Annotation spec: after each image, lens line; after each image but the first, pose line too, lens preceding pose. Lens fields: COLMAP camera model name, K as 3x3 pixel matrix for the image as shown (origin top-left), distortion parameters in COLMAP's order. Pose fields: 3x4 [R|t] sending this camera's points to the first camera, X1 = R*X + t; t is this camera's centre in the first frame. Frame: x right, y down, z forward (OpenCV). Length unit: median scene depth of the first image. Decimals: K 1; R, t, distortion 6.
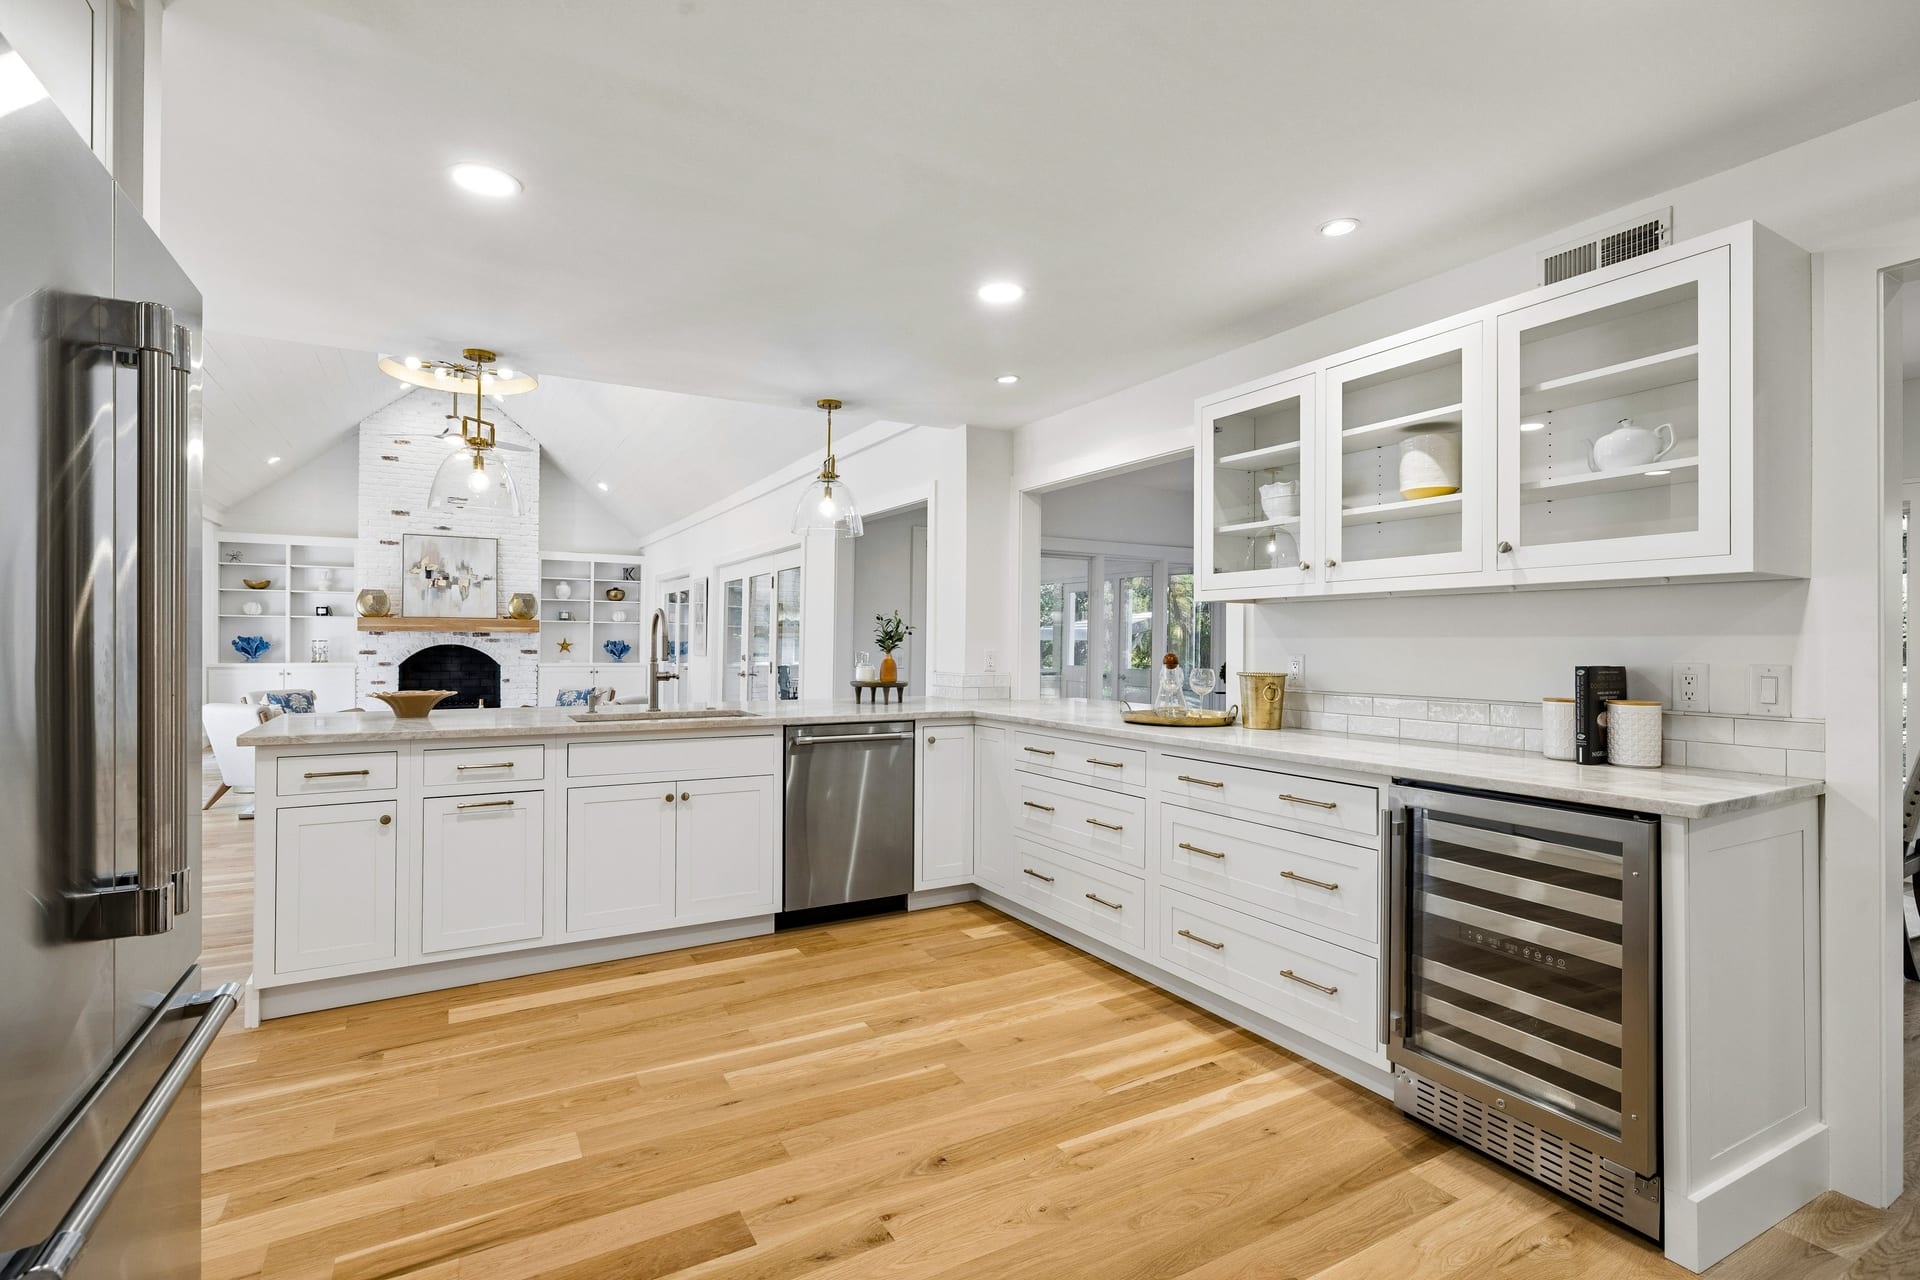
lens RADIAL K [[906.9, 0, 957.5], [0, 906.9, 634.1], [0, 0, 1]] dist [-0.001923, 0.001778]
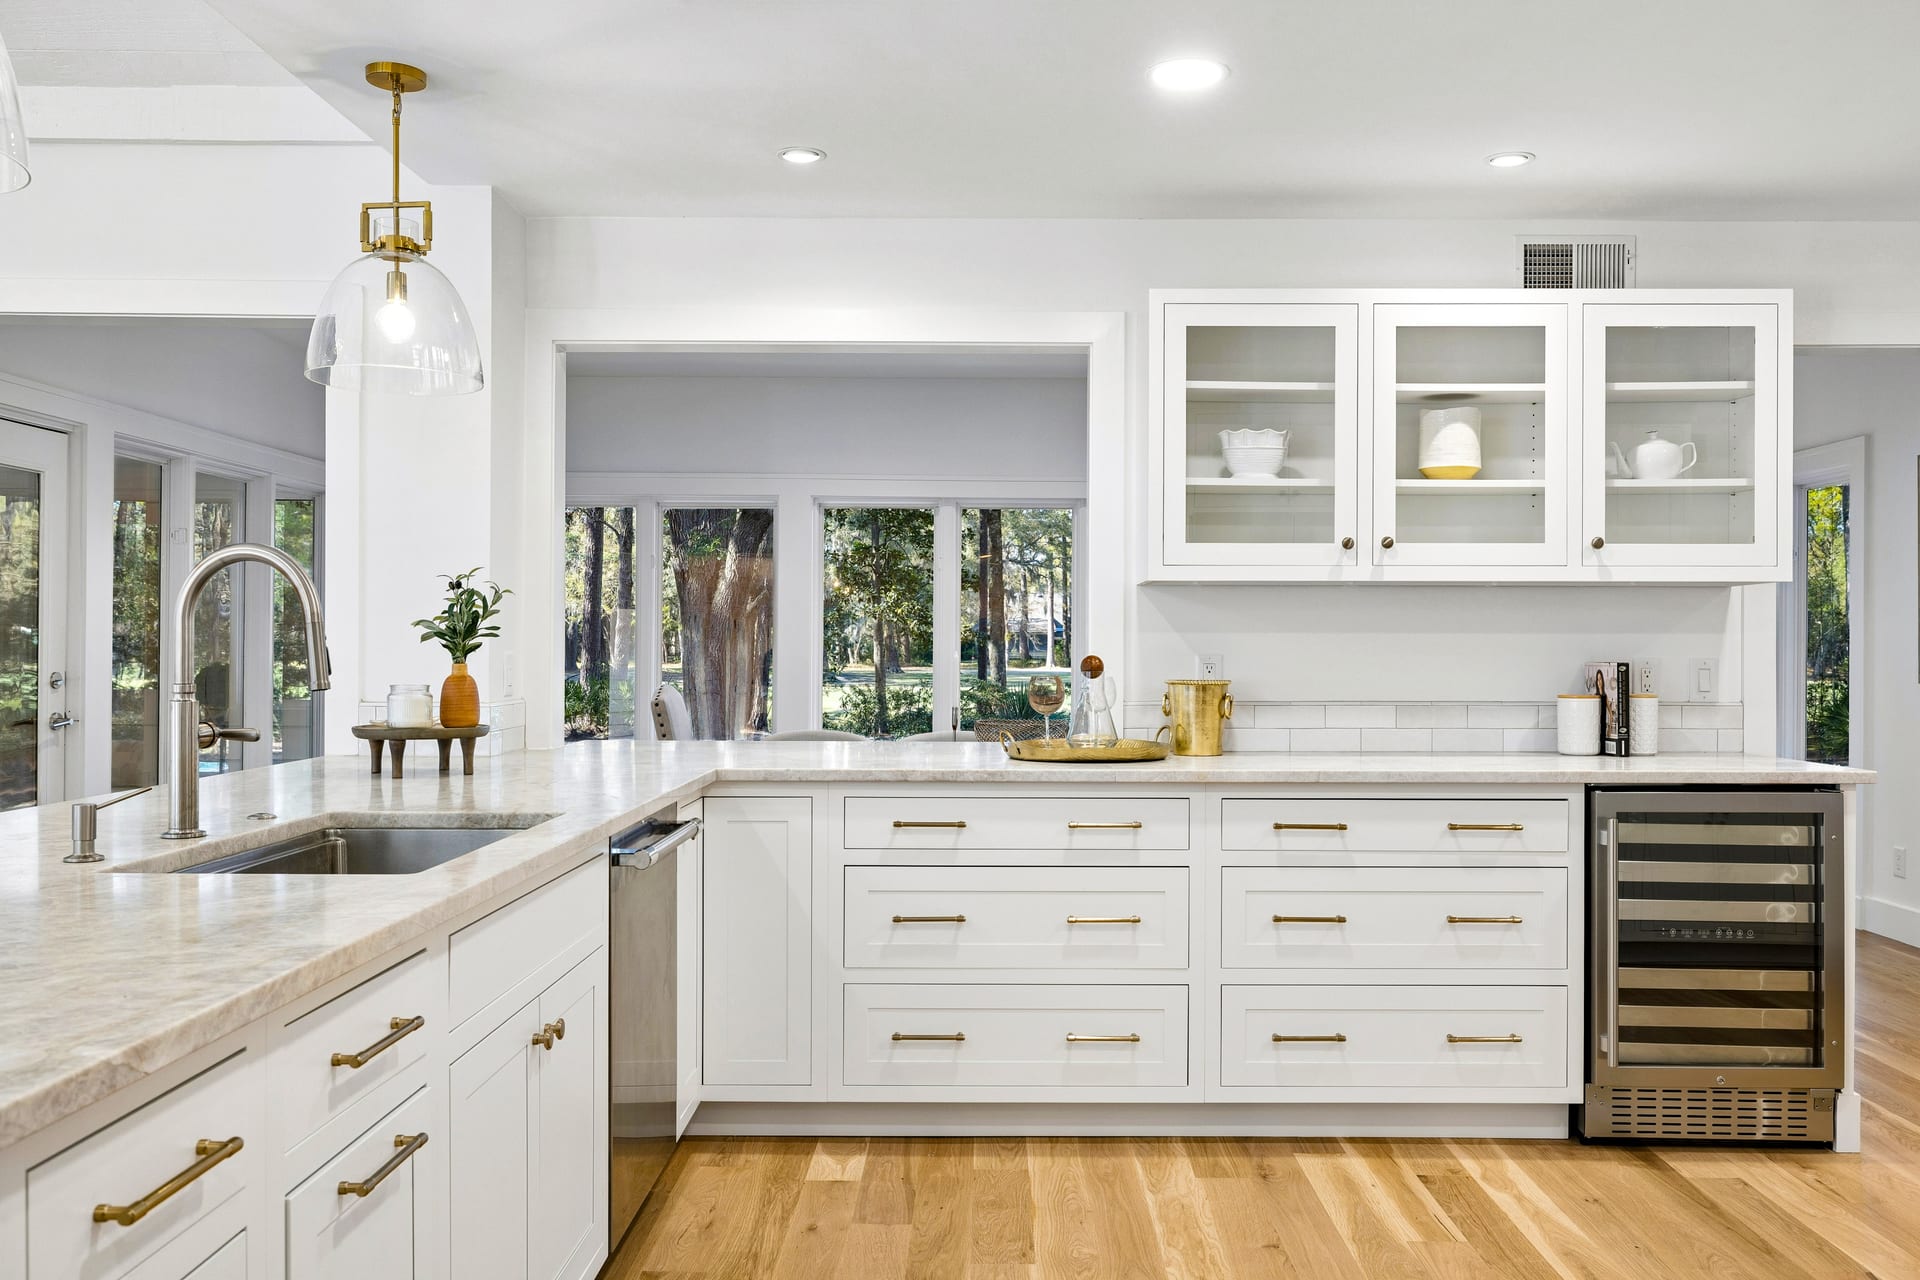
lens RADIAL K [[1576.1, 0, 952.1], [0, 1576.1, 642.6], [0, 0, 1]] dist [0.006221, -0.000784]
pose [[0.488123, -0.004630, 0.872762, -0.630958], [-0.009959, 0.999891, 0.010875, 0.000235], [-0.872718, -0.014000, 0.488024, 0.395099]]
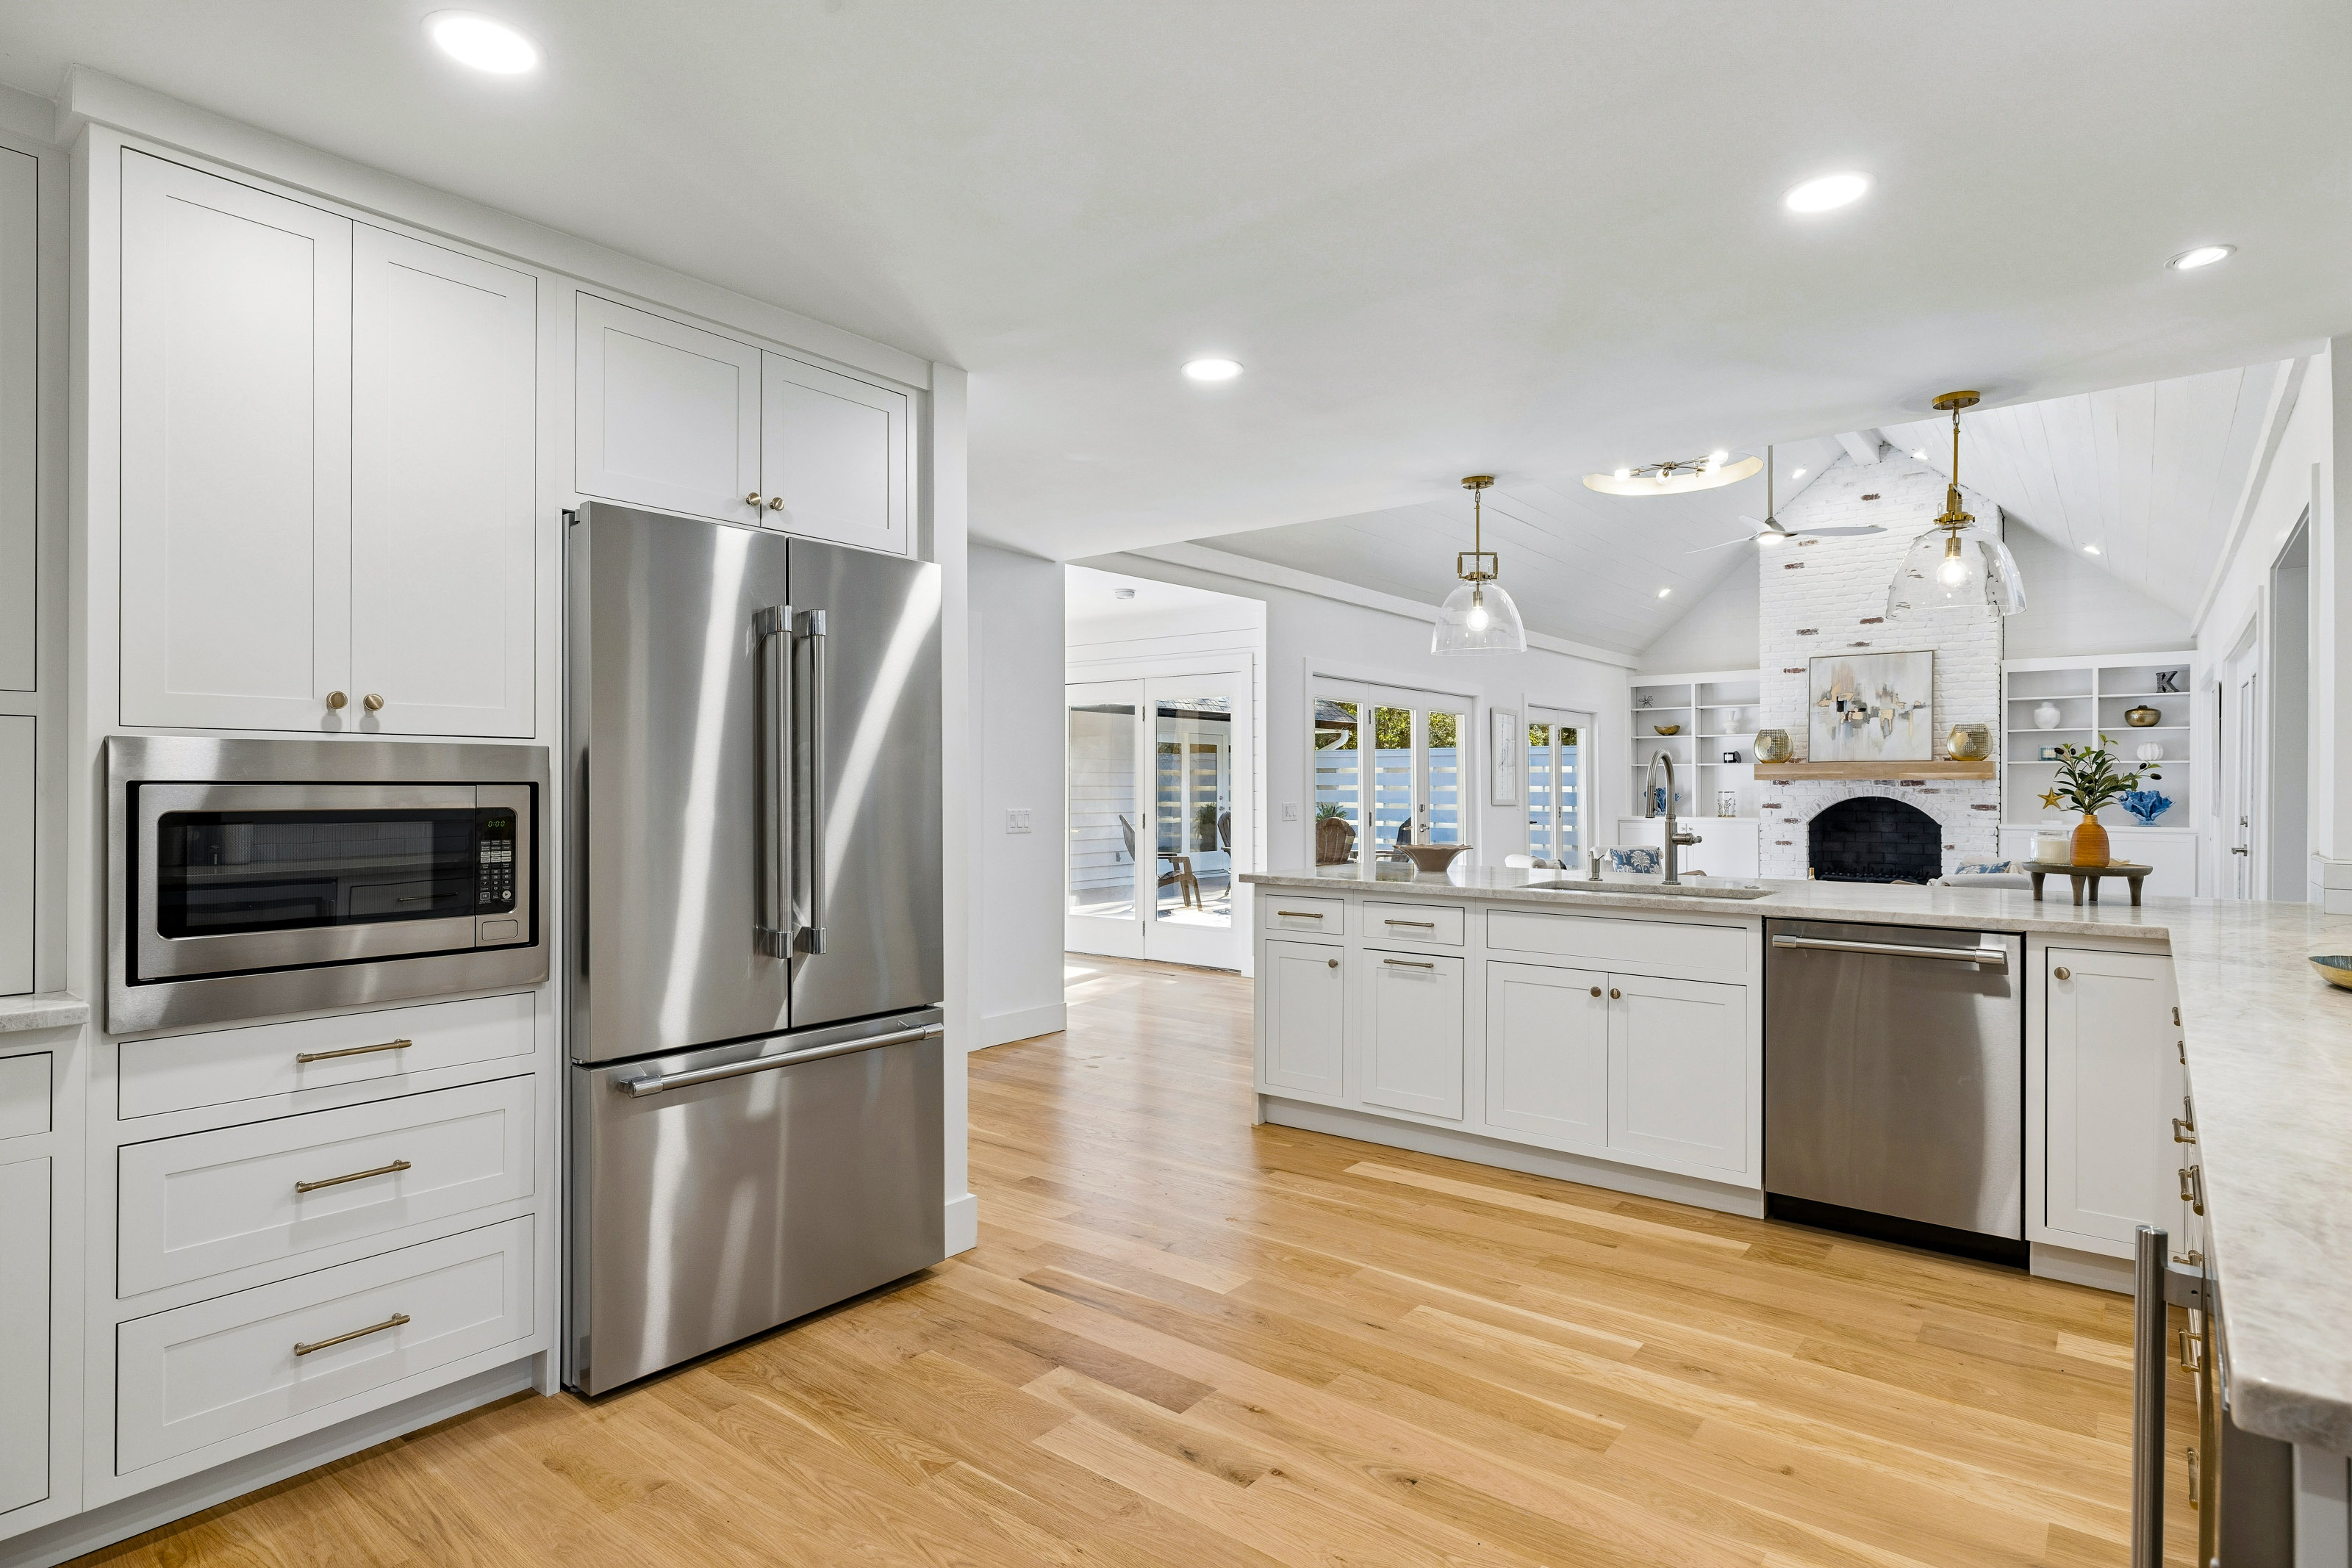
lens RADIAL K [[1209.1, 0, 1178.4], [0, 1209.1, 781.1], [0, 0, 1]] dist [0.000595, 0.000222]
pose [[0.369109, -0.009624, -0.929336, 0.397619], [0.008384, 0.999940, -0.007025, 0.001618], [0.929348, -0.005198, 0.369168, 0.210322]]
